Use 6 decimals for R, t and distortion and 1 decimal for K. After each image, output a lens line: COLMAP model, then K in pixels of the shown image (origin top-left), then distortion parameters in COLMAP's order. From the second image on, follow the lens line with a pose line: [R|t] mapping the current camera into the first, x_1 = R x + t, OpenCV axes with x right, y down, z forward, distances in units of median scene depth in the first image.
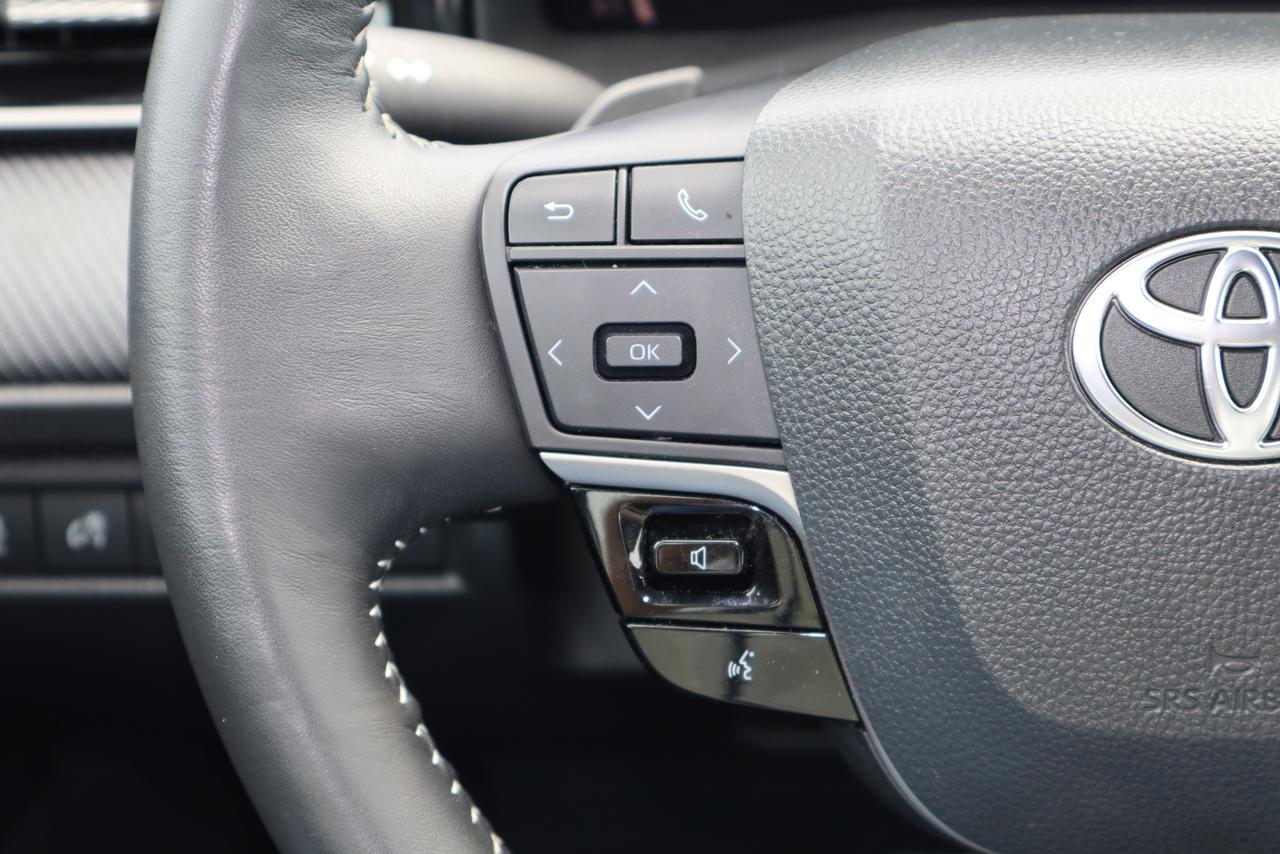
lens RADIAL K [[2412.1, 0, 640.0], [0, 2412.1, 427.0], [0, 0, 1]] dist [0.040140, -0.044507]
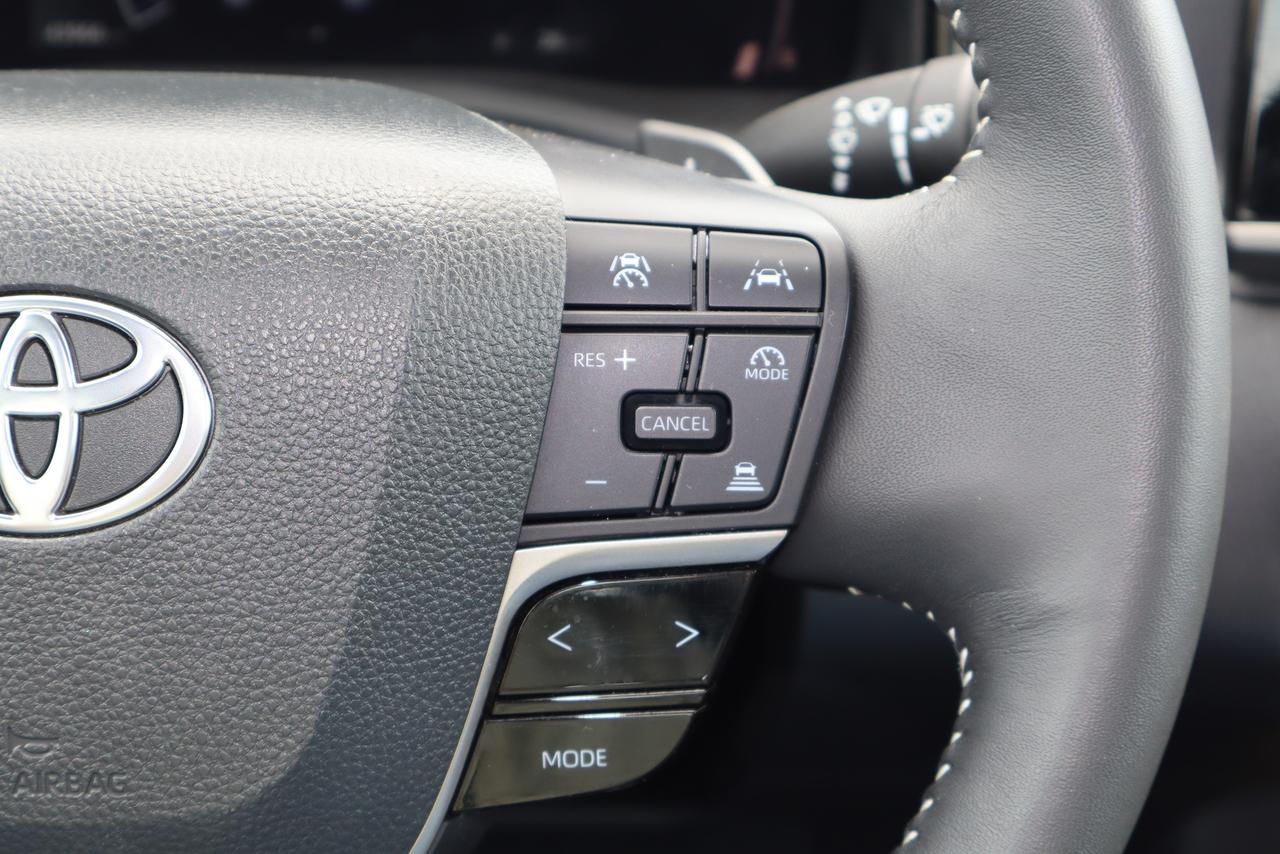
lens RADIAL K [[2412.1, 0, 640.0], [0, 2412.1, 427.0], [0, 0, 1]] dist [0.040140, -0.044507]
pose [[0.998121, 0.011560, 0.060180, 0.427755], [-0.010130, 0.999660, -0.024006, -0.007720], [-0.060437, 0.023351, 0.997899, 0.024962]]
